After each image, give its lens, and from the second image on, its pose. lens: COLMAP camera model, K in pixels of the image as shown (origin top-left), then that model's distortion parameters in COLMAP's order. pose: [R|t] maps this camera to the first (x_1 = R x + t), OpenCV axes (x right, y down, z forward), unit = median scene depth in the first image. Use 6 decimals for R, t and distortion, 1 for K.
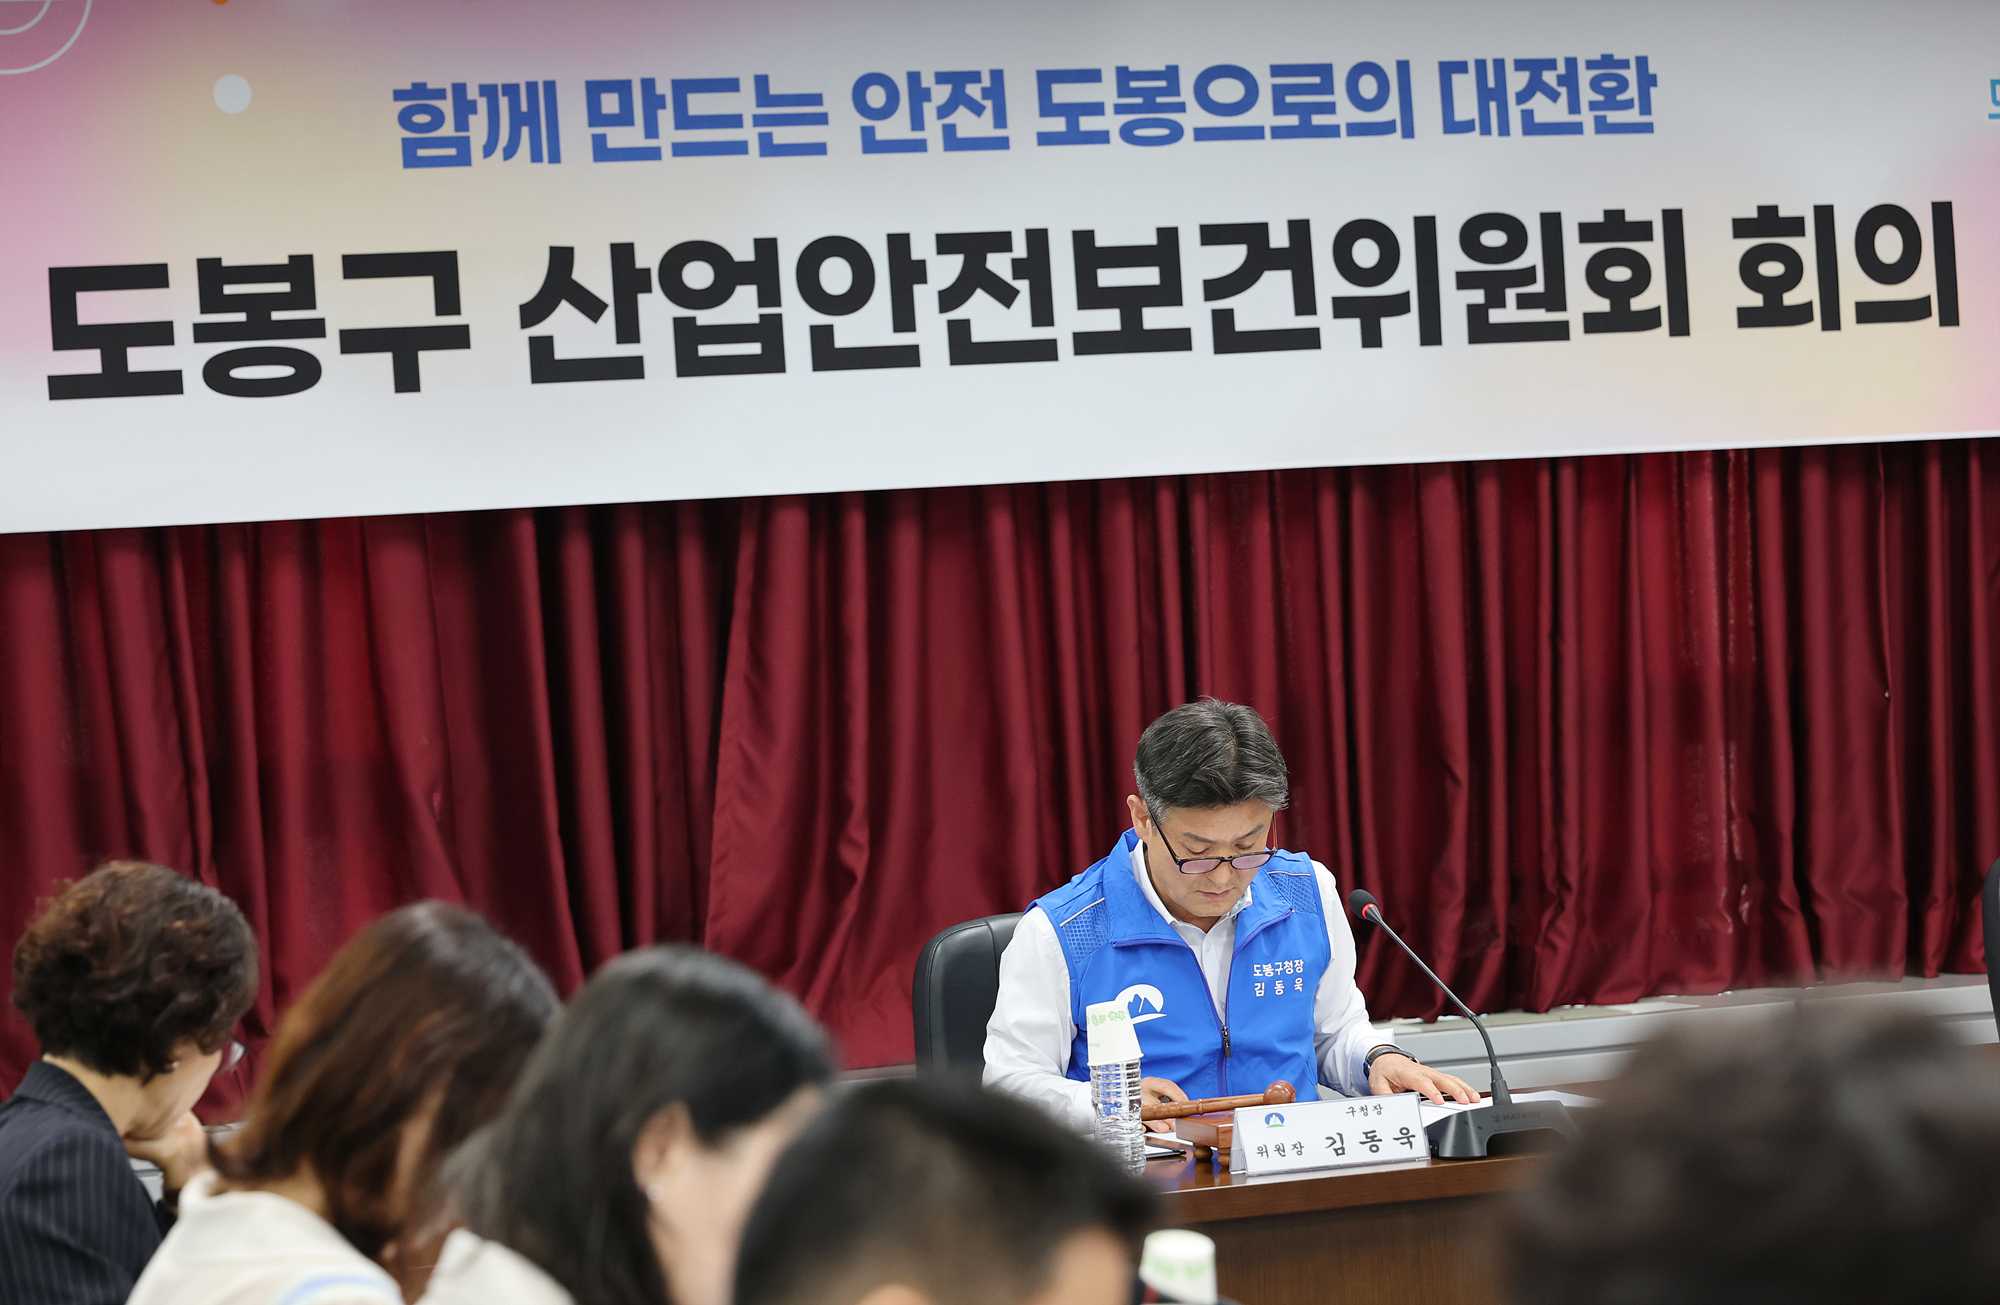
lens RADIAL K [[5690.9, 0, 1004.4], [0, 5690.9, 780.1], [0, 0, 1]] dist [-0.169976, 1.038652]
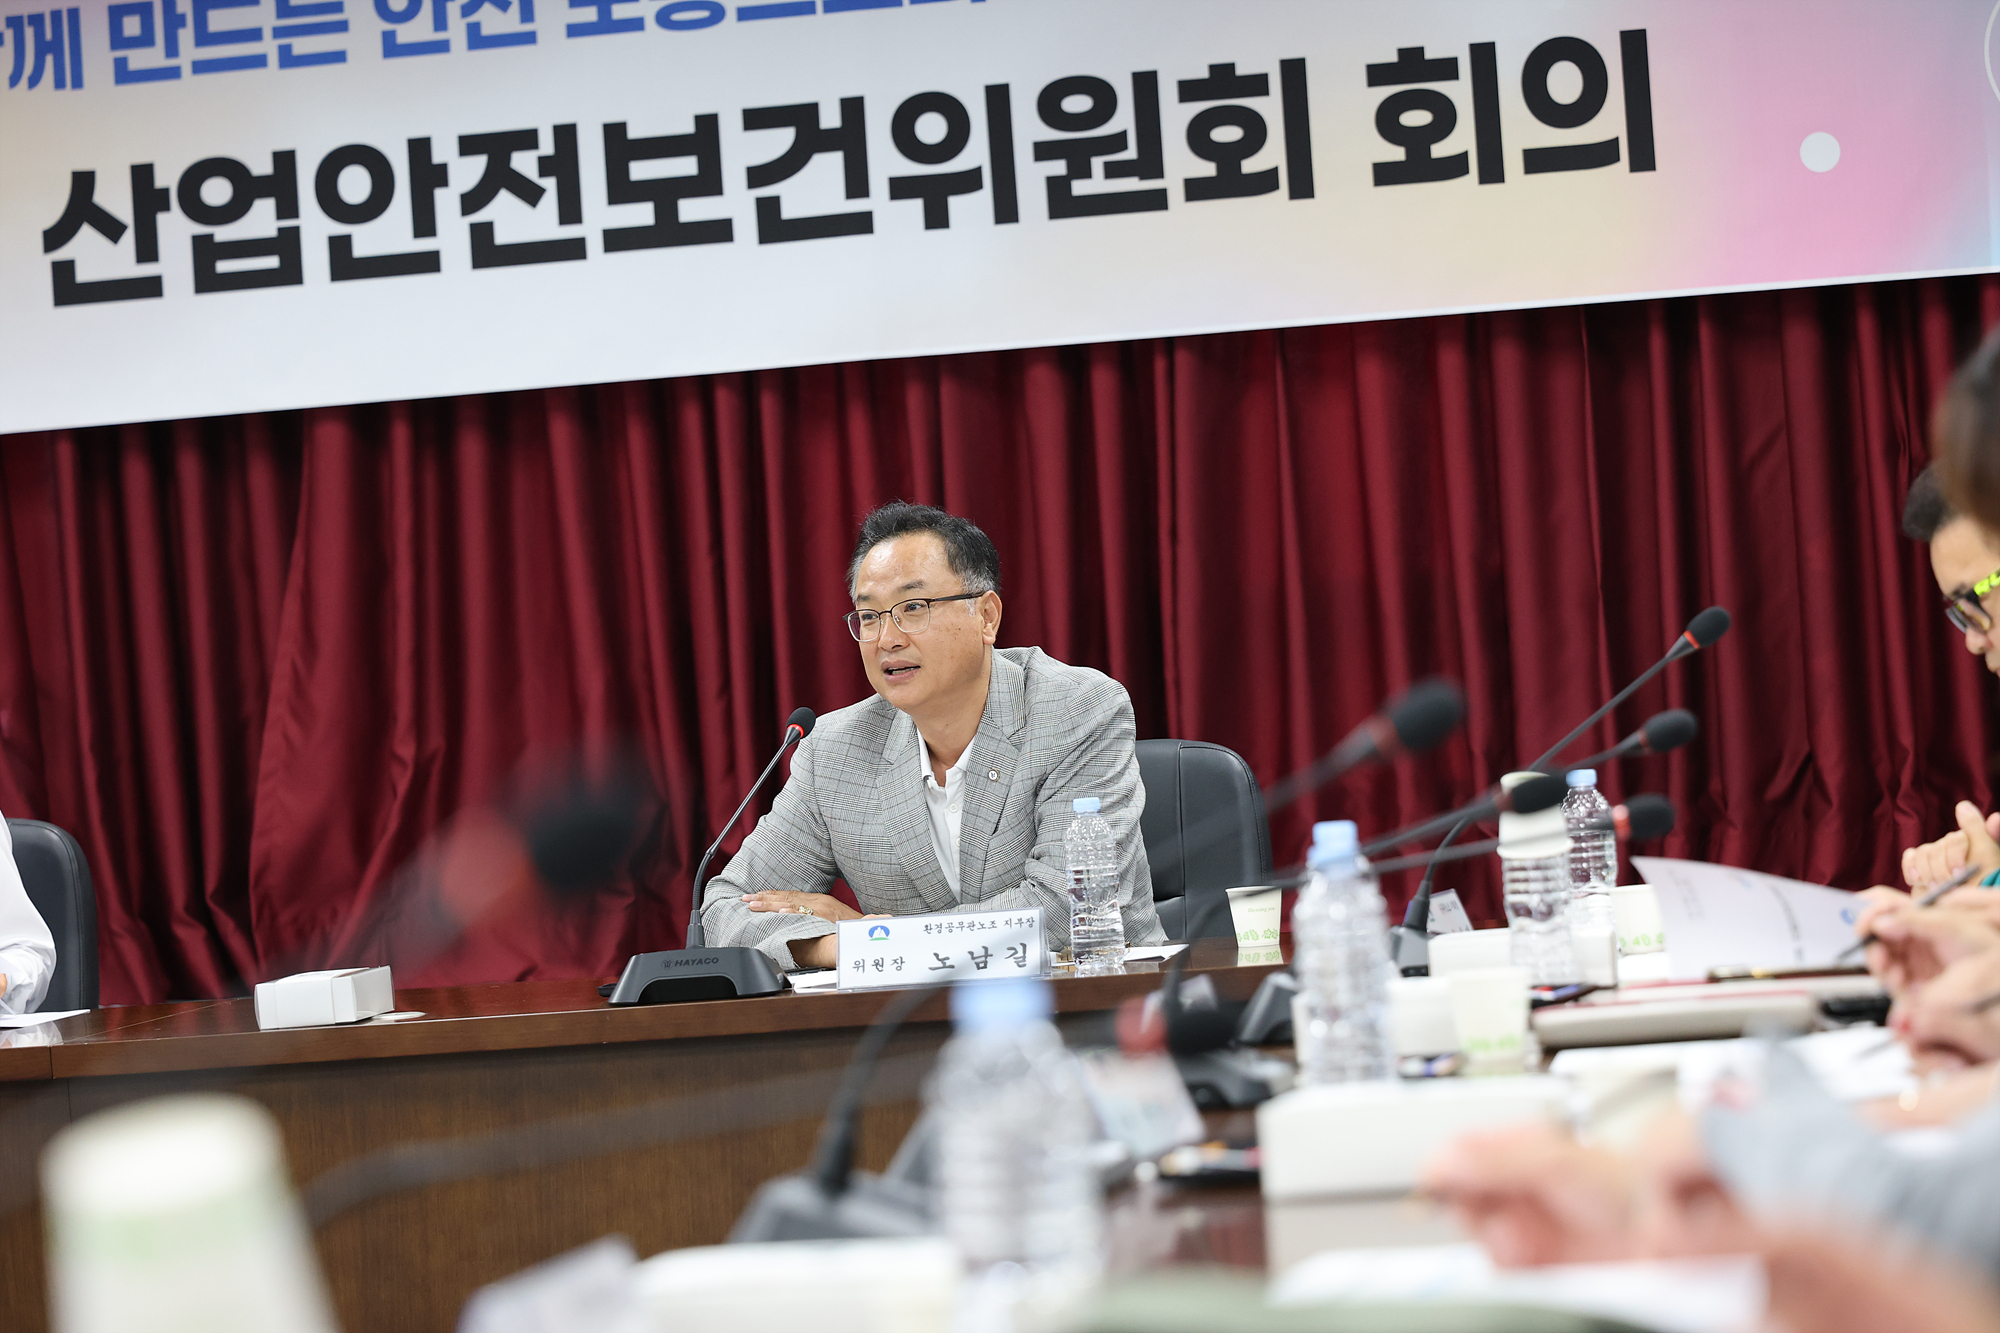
lens RADIAL K [[6003.2, 0, 1053.4], [0, 6003.2, 665.2], [0, 0, 1]] dist [-0.140139, -0.475966]
pose [[0.863063, -0.008598, -0.505023, 0.593530], [0.005181, 0.999953, -0.008169, 0.003751], [0.505069, 0.004434, 0.863068, 0.164116]]
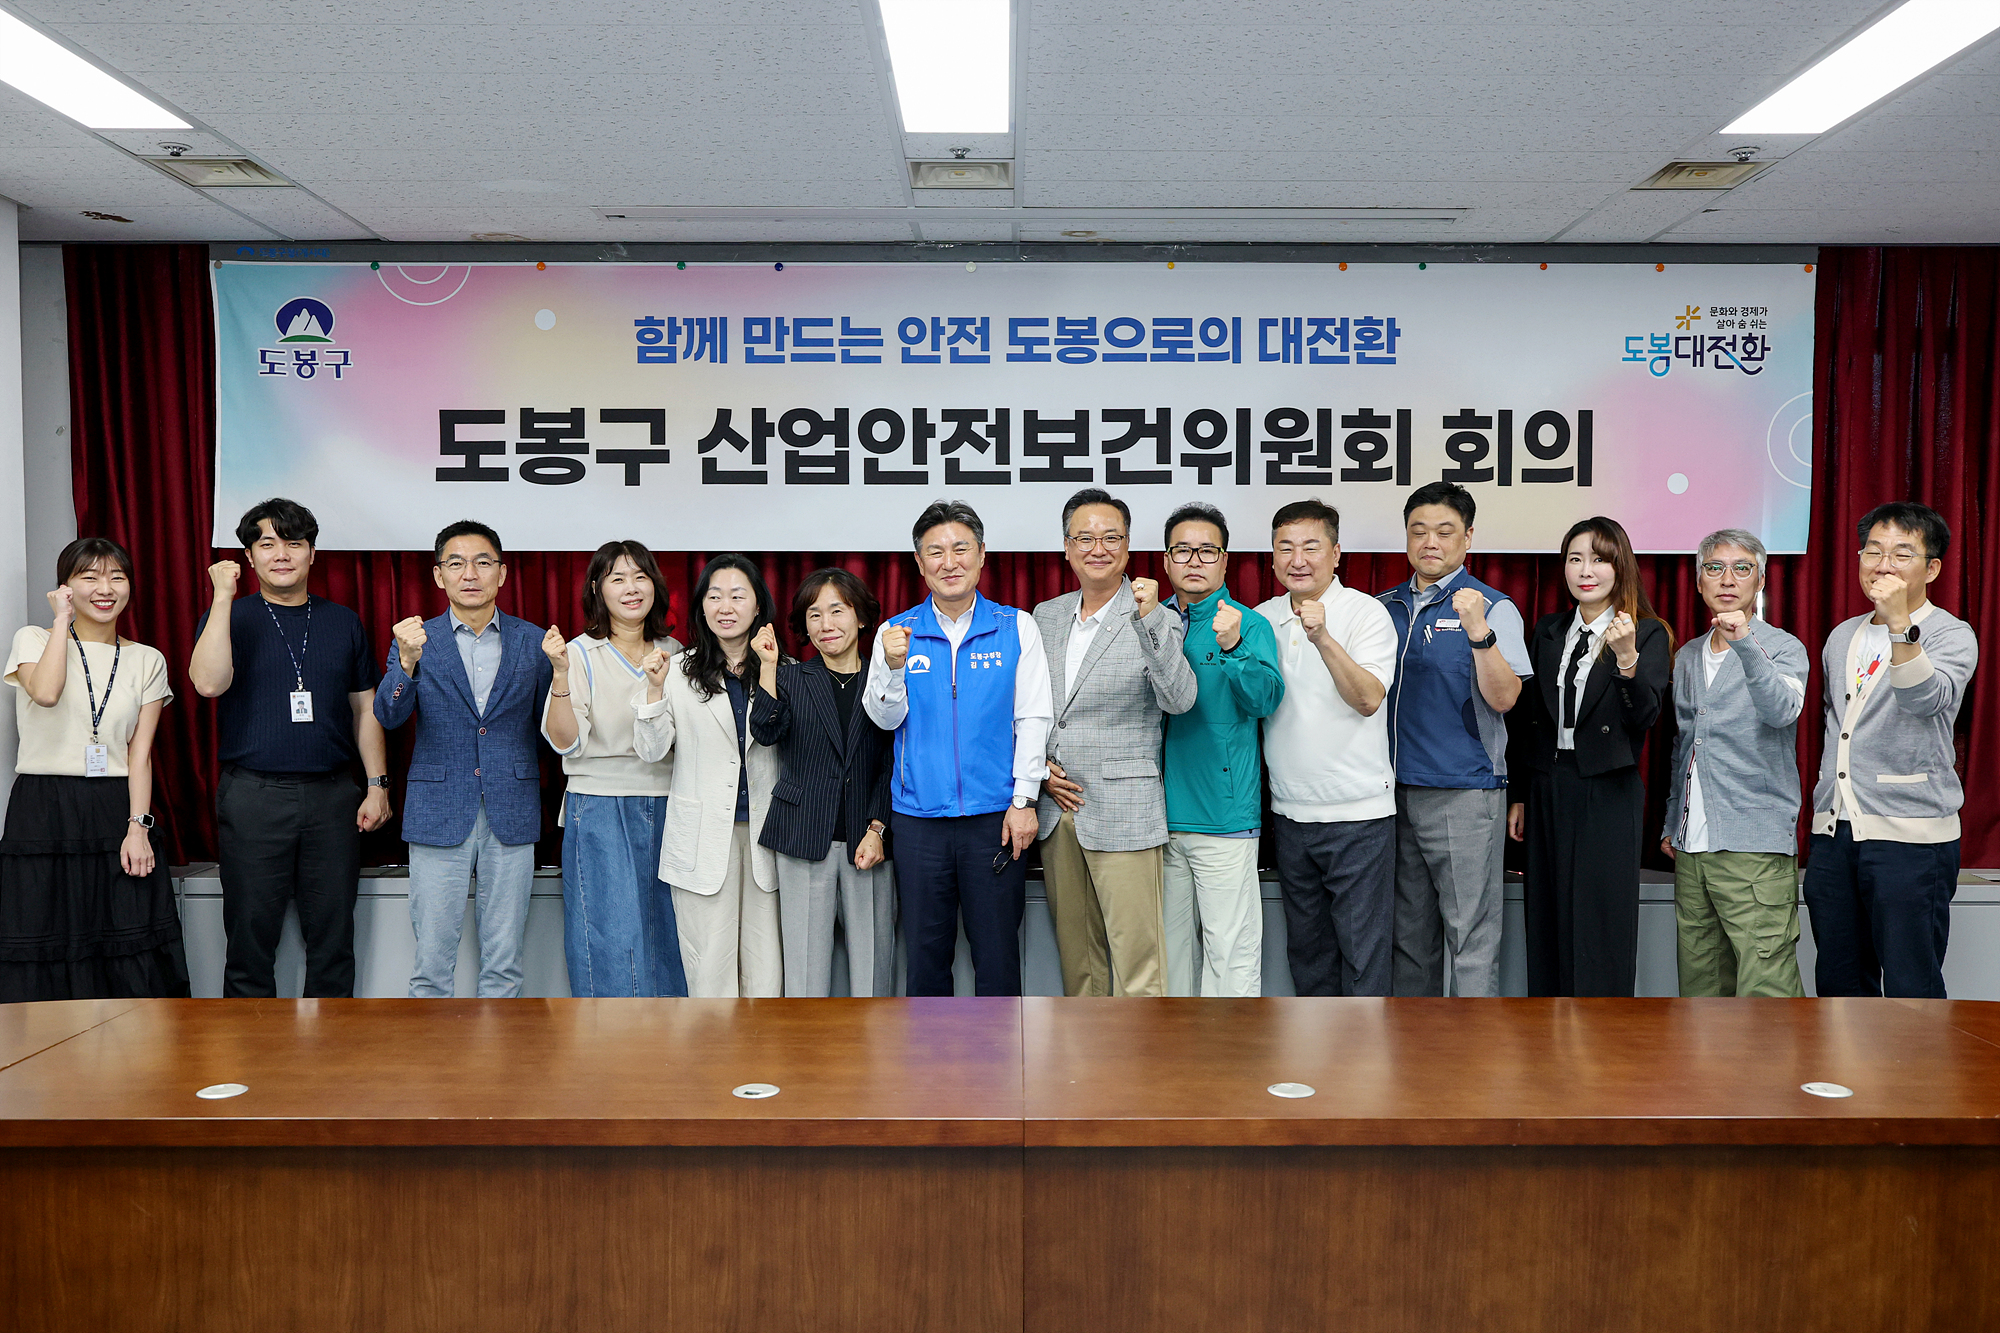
lens RADIAL K [[1709.8, 0, 1010.0], [0, 1709.8, 700.6], [0, 0, 1]] dist [0.002343, -0.007745]
pose [[0.938217, 0.072429, -0.338384, 0.195300], [-0.065447, 0.997342, 0.032014, -0.023688], [0.339803, -0.007889, 0.940463, 0.501879]]
